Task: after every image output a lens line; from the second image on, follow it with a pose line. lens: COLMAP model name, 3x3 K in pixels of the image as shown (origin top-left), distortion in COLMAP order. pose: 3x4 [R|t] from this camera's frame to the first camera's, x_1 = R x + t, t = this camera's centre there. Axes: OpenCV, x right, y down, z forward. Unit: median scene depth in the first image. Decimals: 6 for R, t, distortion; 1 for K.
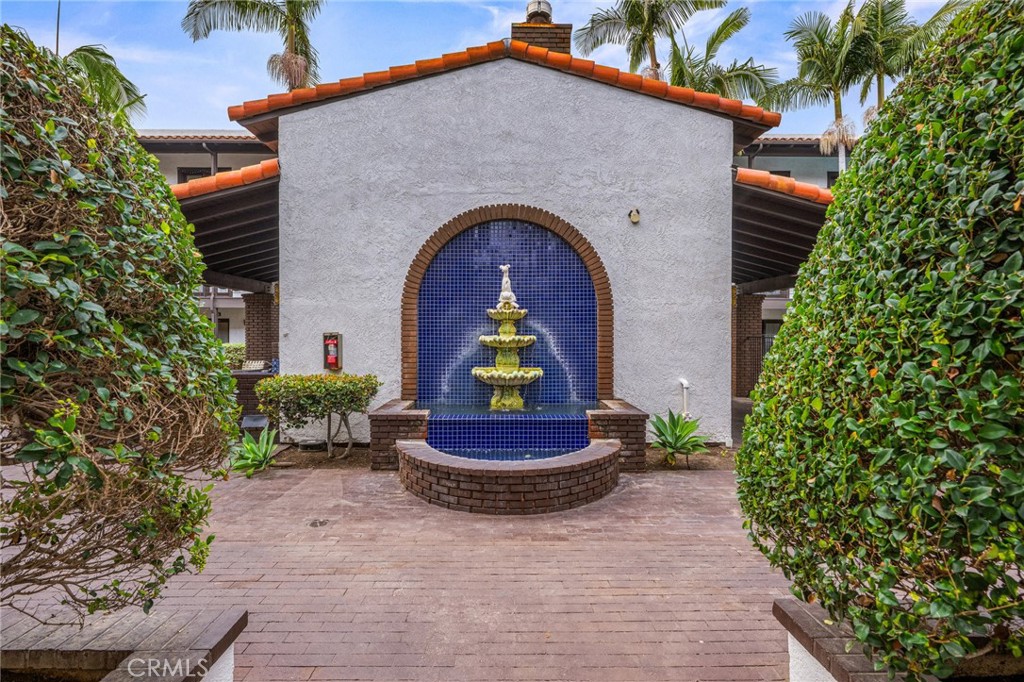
lens RADIAL K [[495.6, 0, 511.4], [0, 495.6, 336.7], [0, 0, 1]] dist [-0.000591, -0.000041]
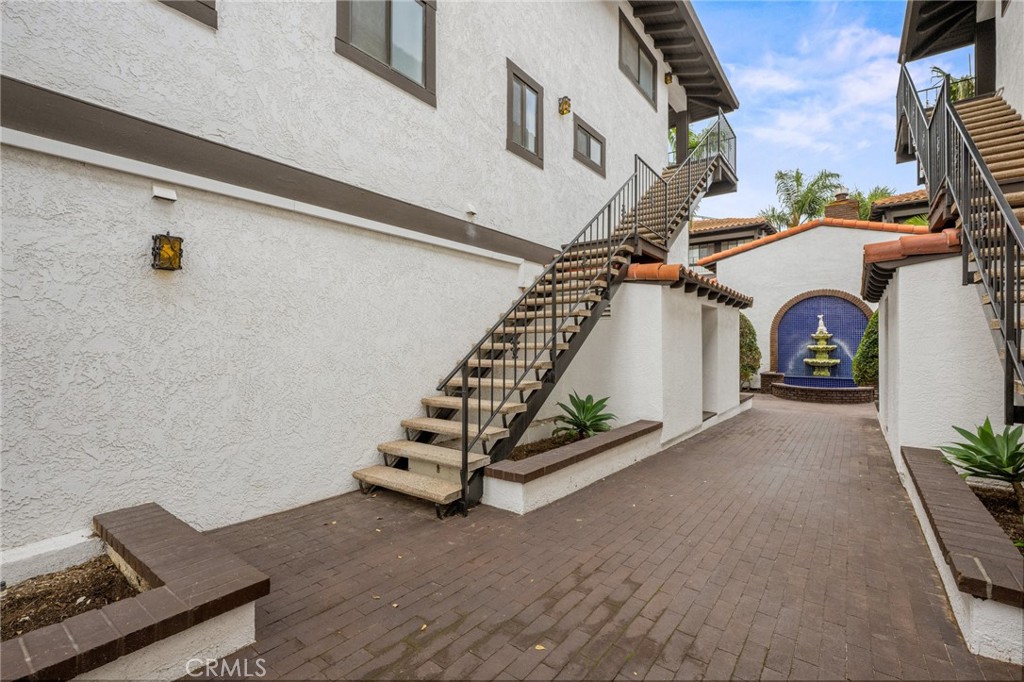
lens RADIAL K [[455.6, 0, 510.5], [0, 455.6, 341.5], [0, 0, 1]] dist [0.000497, 0.000067]
pose [[0.783228, -0.007123, -0.621693, 0.178777], [-0.003321, 0.999872, -0.015639, 0.017733], [0.621725, 0.014313, 0.783105, -1.607565]]
